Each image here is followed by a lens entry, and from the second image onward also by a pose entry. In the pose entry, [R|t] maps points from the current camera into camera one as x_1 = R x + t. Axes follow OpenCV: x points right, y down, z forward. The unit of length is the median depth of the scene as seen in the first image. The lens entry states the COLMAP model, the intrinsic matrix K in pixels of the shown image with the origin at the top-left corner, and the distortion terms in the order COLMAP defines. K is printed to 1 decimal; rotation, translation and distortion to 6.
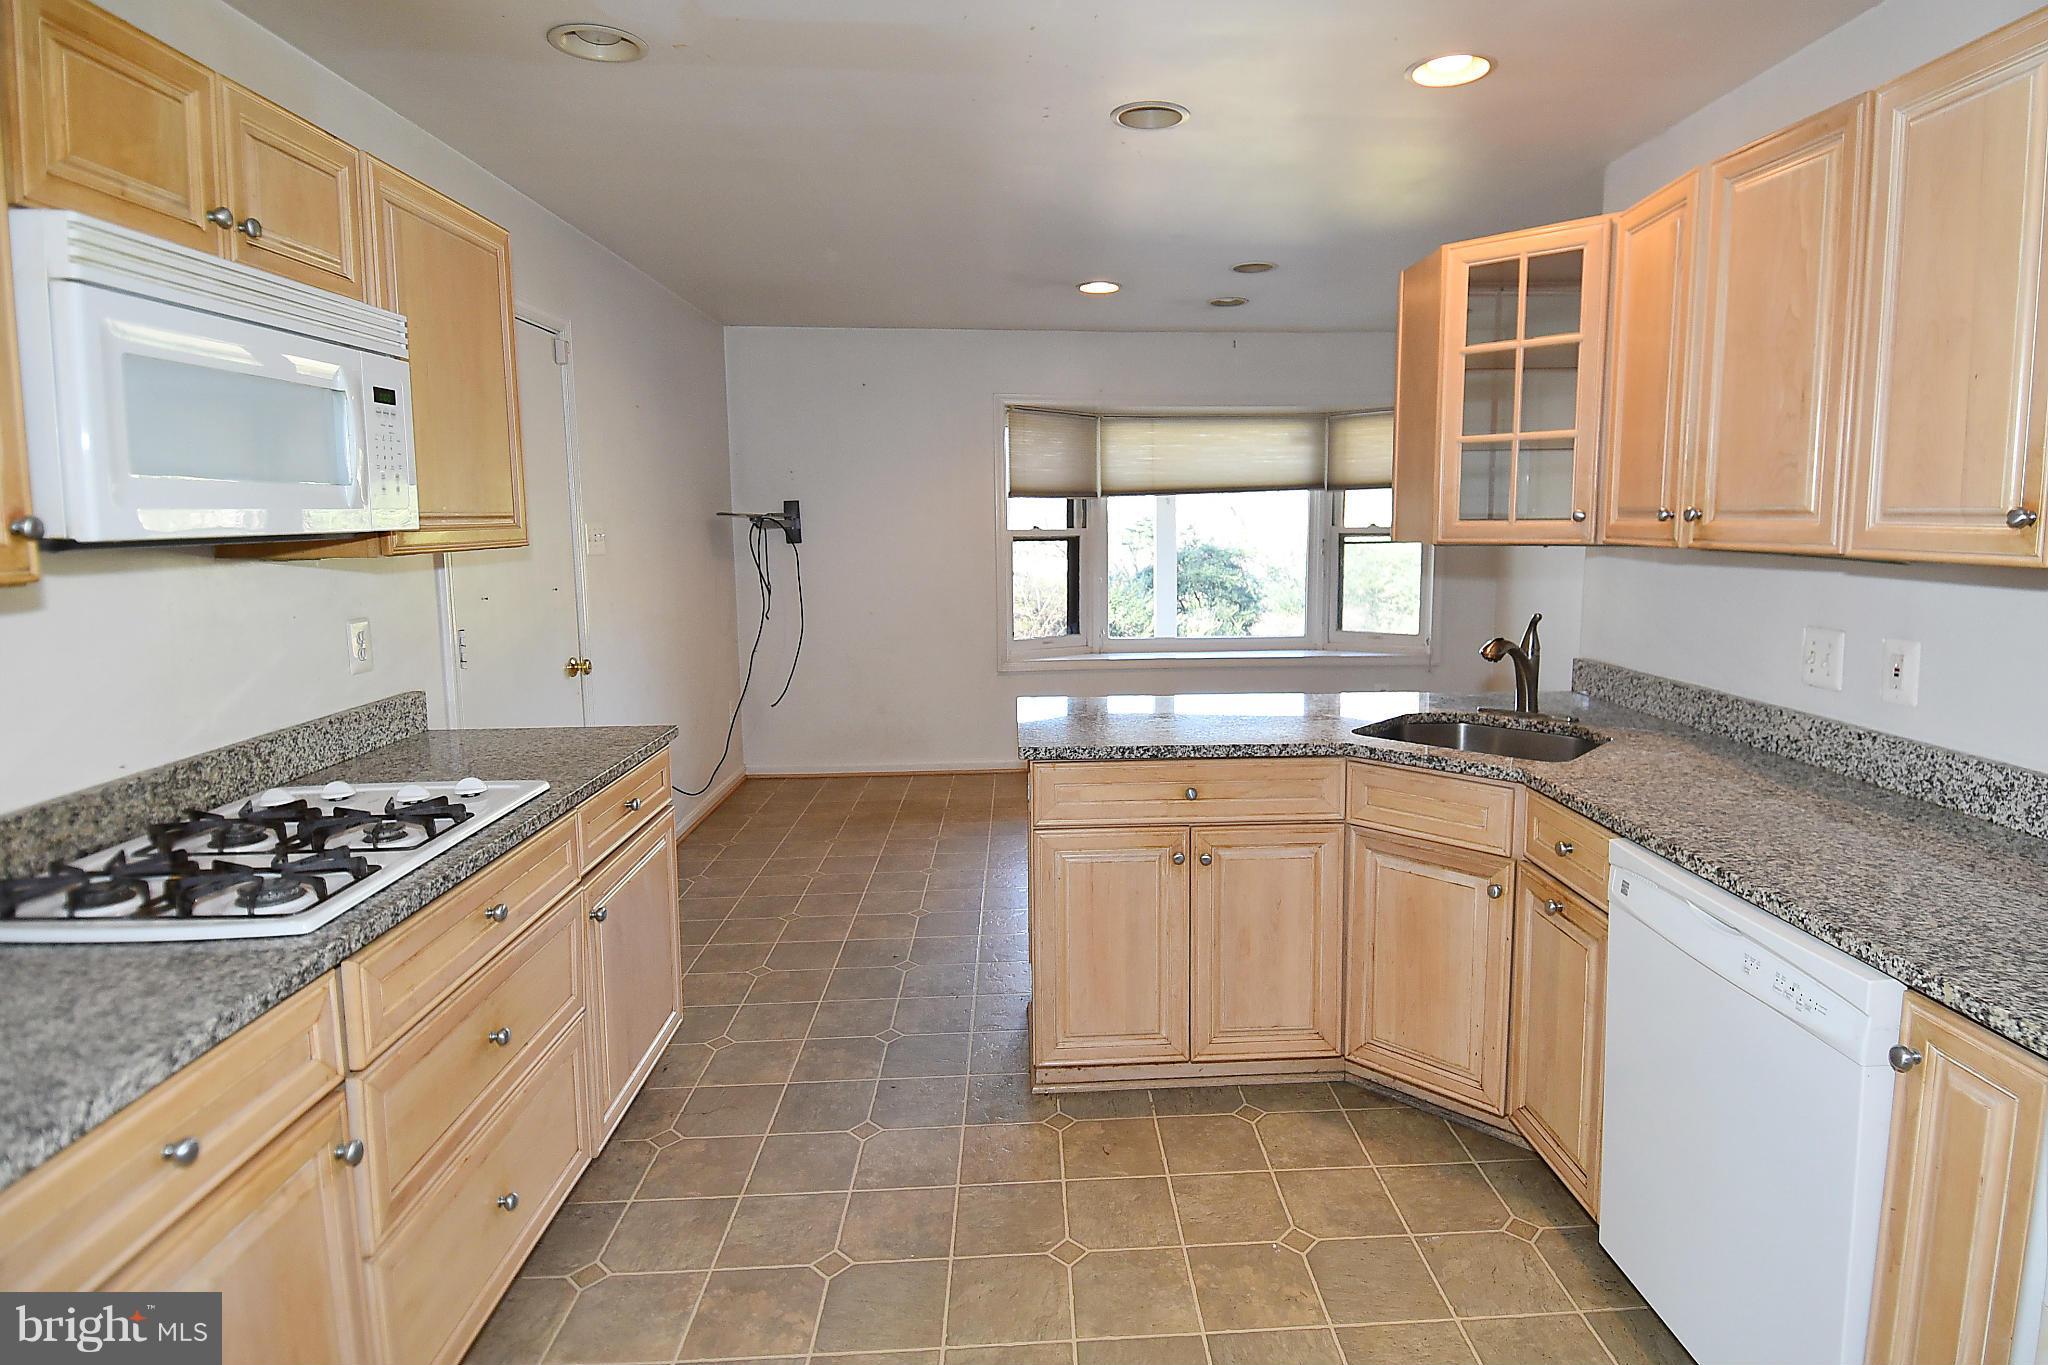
lens RADIAL K [[1074.2, 0, 1090.1], [0, 1074.2, 640.5], [0, 0, 1]] dist [0.053731, -0.056328]
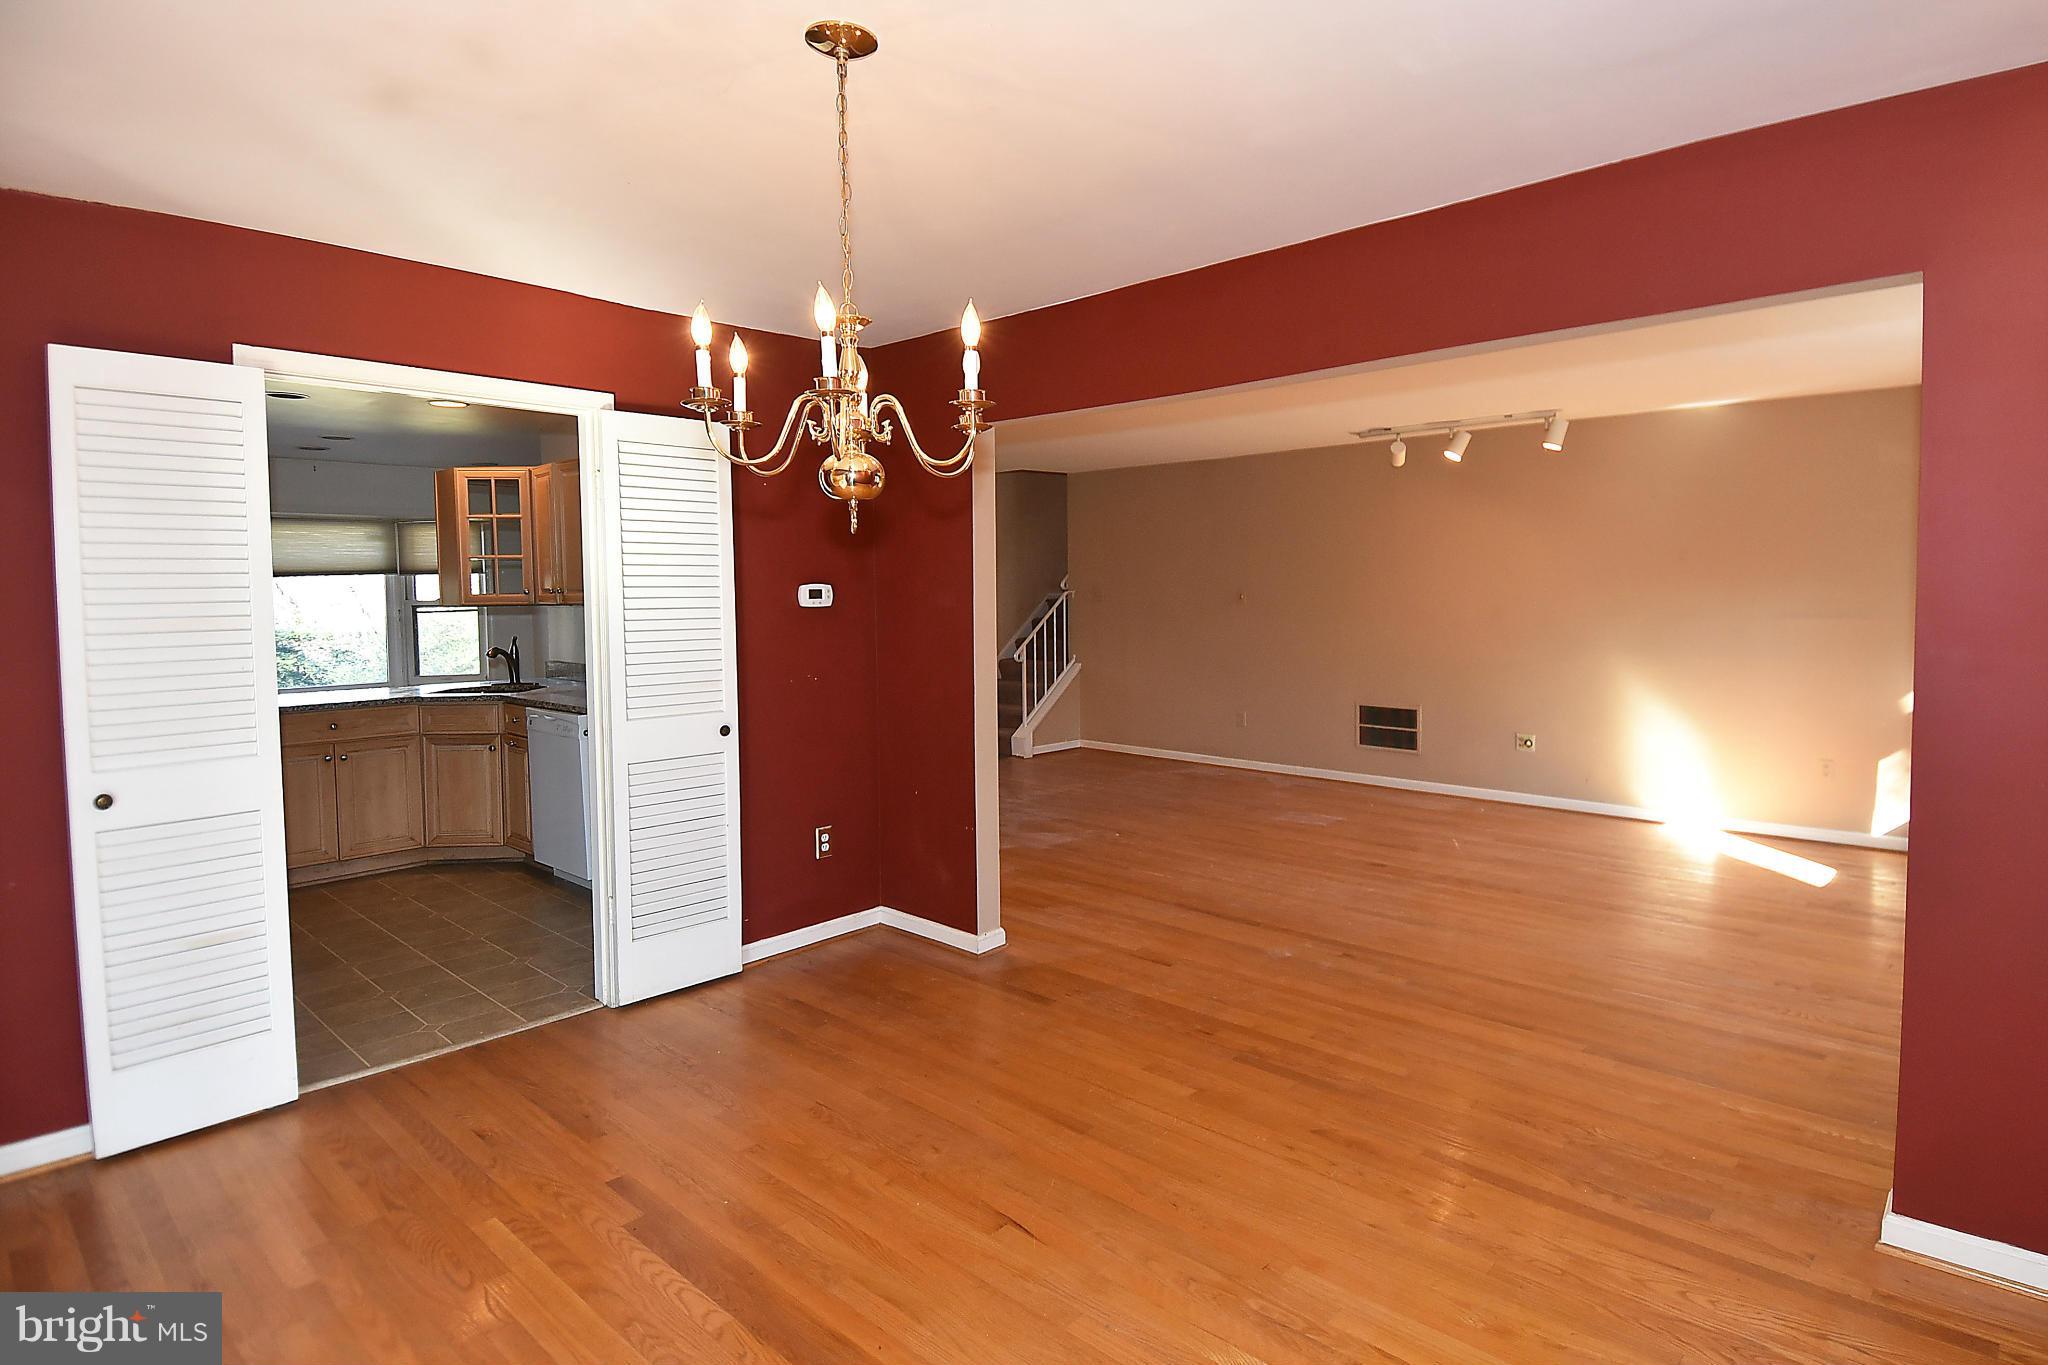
lens RADIAL K [[1074.2, 0, 1090.1], [0, 1074.2, 640.5], [0, 0, 1]] dist [0.053731, -0.056328]
pose [[0.711824, -0.039646, 0.701238, -0.283970], [0.088667, 0.995490, -0.033724, 0.152941], [-0.696739, 0.086183, 0.712129, -1.301050]]
